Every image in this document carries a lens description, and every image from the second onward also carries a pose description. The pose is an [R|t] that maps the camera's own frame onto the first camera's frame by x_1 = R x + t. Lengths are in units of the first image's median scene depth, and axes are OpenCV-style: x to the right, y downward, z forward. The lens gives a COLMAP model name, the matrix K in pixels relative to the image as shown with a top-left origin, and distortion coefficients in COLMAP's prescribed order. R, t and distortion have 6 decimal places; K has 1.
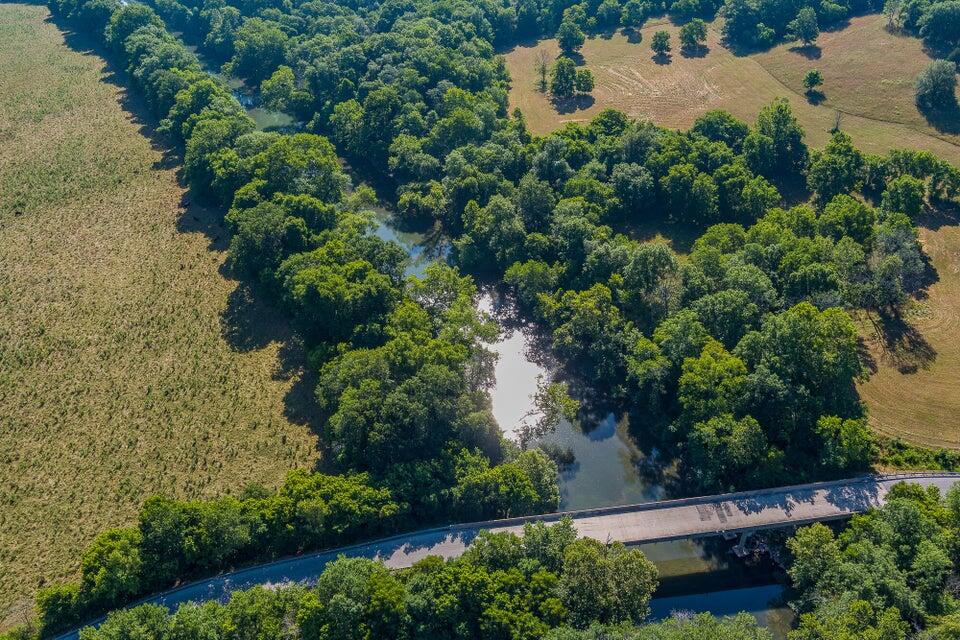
lens RADIAL K [[775.2, 0, 479.6], [0, 775.2, 317.5], [0, 0, 1]] dist [-0.072859, 0.017153]
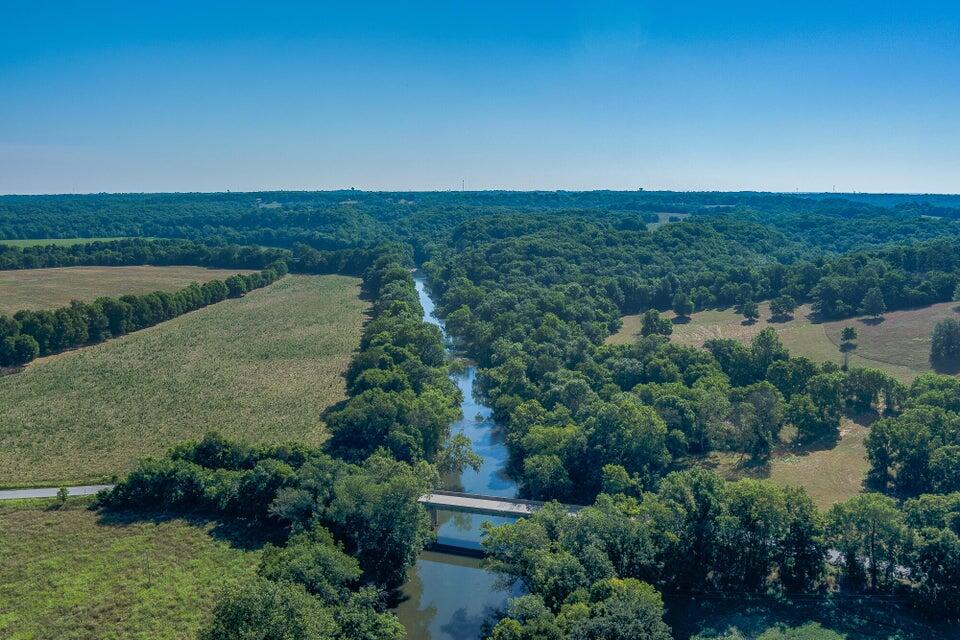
lens RADIAL K [[775.2, 0, 478.1], [0, 775.2, 317.5], [0, 0, 1]] dist [-0.072859, 0.017153]
pose [[0.905645, 0.069092, -0.418369, 0.414712], [-0.234432, 0.903722, -0.358229, 0.232650], [0.353339, 0.422508, 0.834649, -0.224000]]
